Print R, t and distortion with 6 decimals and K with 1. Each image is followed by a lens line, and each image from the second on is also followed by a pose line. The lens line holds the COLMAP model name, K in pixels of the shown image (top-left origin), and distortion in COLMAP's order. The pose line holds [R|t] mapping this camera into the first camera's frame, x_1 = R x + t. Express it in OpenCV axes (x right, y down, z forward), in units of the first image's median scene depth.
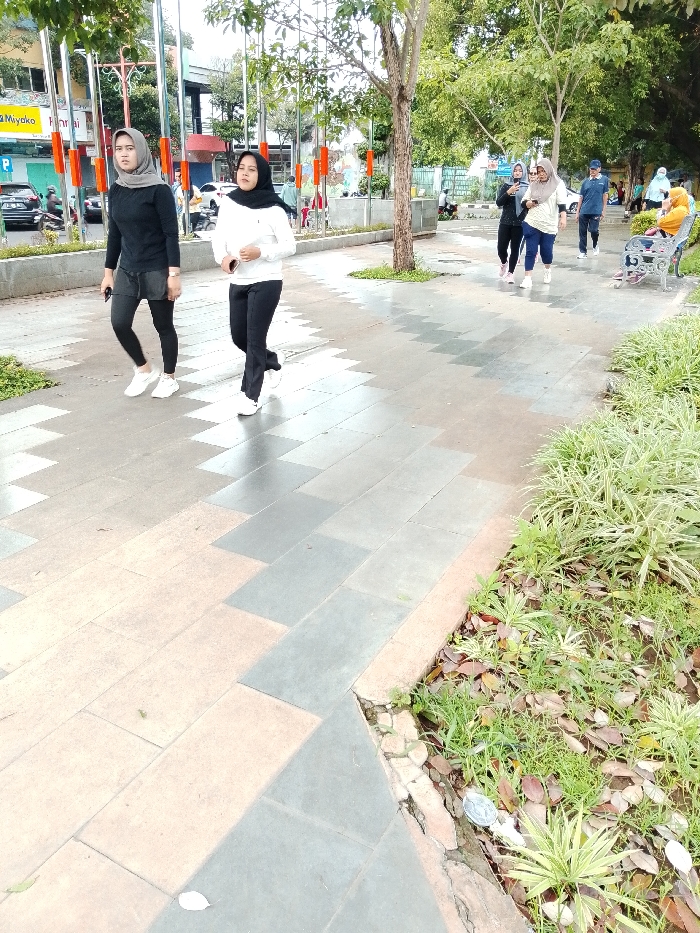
lens RADIAL K [[716.6, 0, 350.0], [0, 716.6, 466.5], [0, 0, 1]] dist [0.055825, -0.121195]
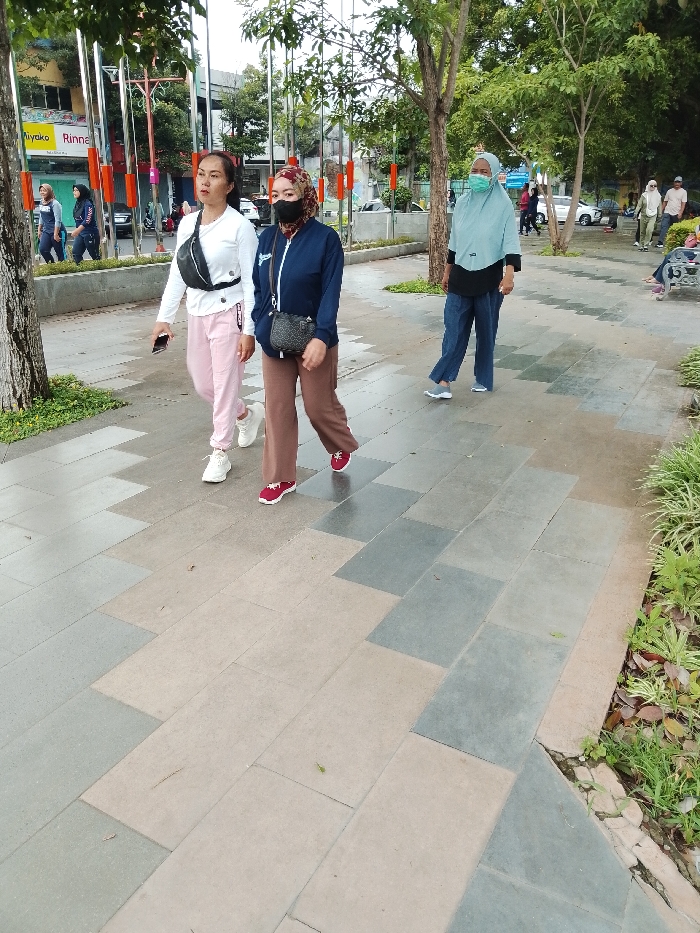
lens RADIAL K [[716.6, 0, 350.0], [0, 716.6, 466.5], [0, 0, 1]] dist [0.055825, -0.121195]
pose [[0.999962, -0.006203, -0.006155, -0.122093], [0.006102, 0.999847, -0.016380, -0.014978], [0.006256, 0.016341, 0.999847, 0.033610]]
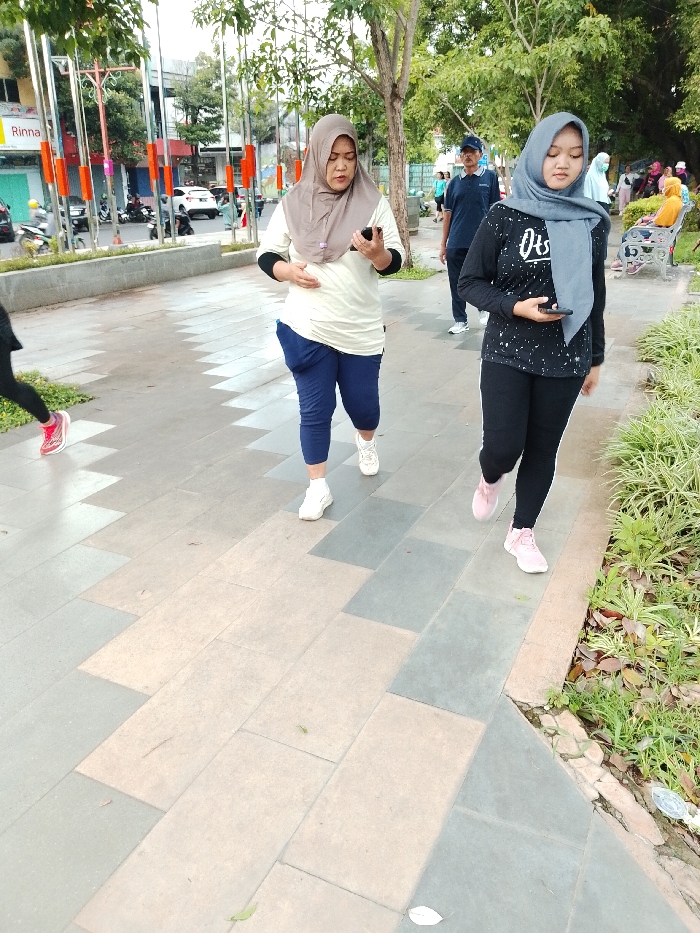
lens RADIAL K [[721.2, 0, 352.6], [0, 721.2, 469.2], [0, 0, 1]] dist [0.062929, -0.146597]
pose [[0.998220, -0.046271, 0.037633, -0.121886], [0.046213, 0.998929, 0.002409, -0.005161], [-0.037704, -0.000665, 0.999289, 0.005133]]
